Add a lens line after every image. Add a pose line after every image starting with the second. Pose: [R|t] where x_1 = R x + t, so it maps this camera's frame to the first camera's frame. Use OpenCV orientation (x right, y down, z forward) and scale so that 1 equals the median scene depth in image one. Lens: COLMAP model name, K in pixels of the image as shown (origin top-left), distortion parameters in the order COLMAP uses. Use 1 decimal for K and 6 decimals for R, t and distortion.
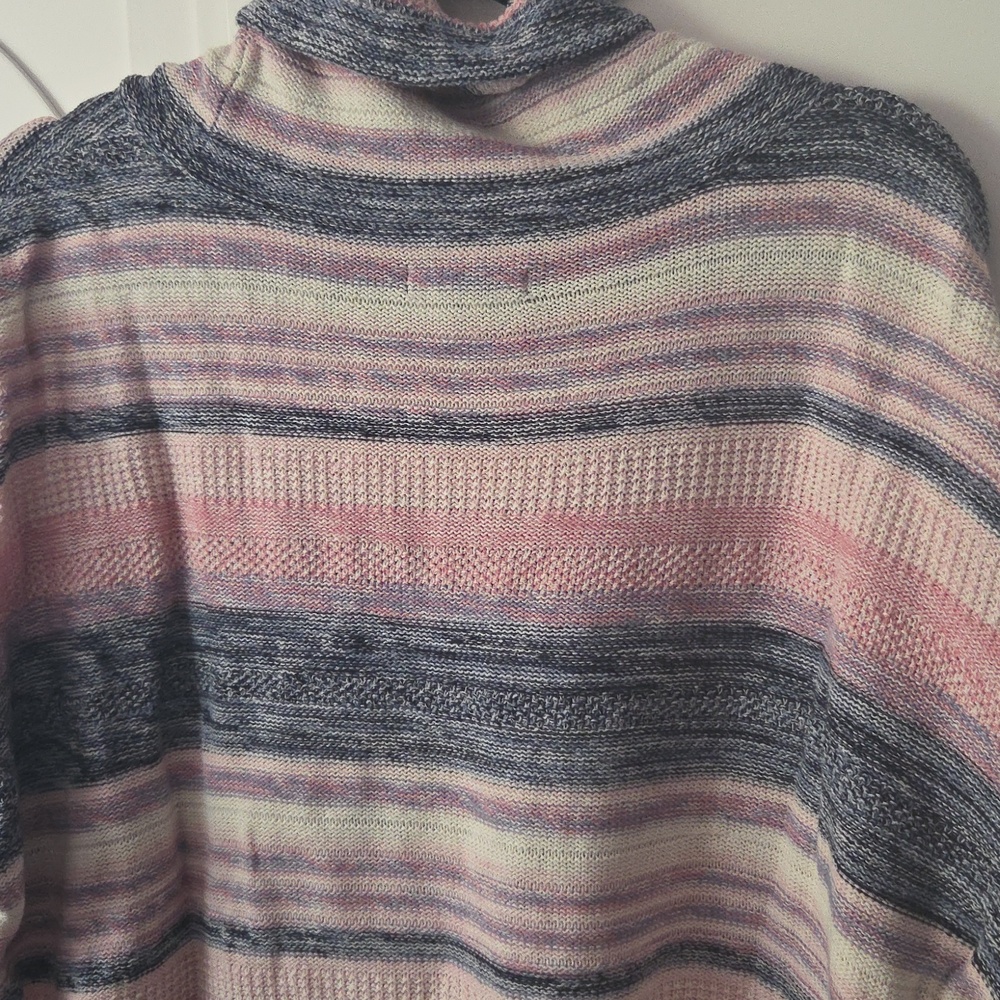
lens RADIAL K [[1509.9, 0, 496.5], [0, 1509.9, 508.9], [0, 0, 1]] dist [0.076775, 0.000000]
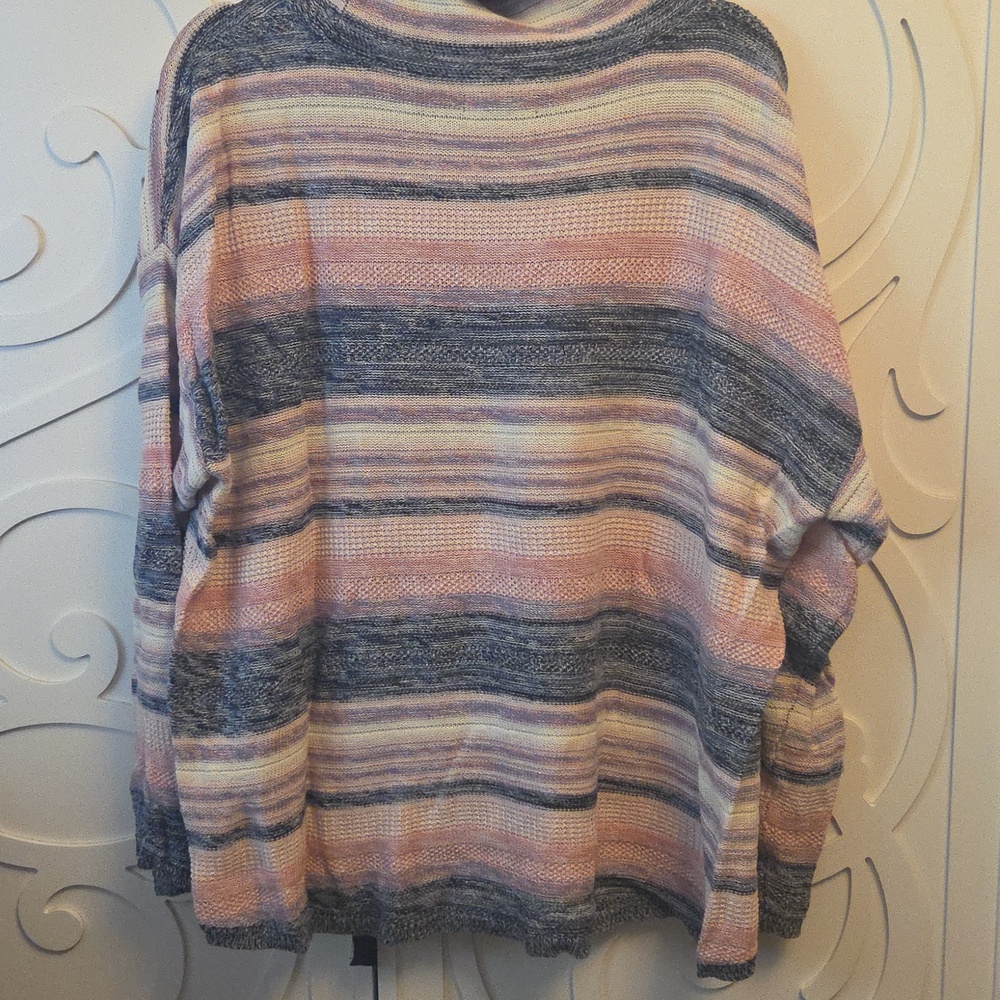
lens RADIAL K [[1509.9, 0, 505.1], [0, 1509.9, 494.9], [0, 0, 1]] dist [0.076775, 0.000000]
pose [[0.979564, -0.024577, 0.199625, -0.367153], [0.018830, 0.999353, 0.030639, 0.239057], [-0.200249, -0.026254, 0.979393, -0.707836]]
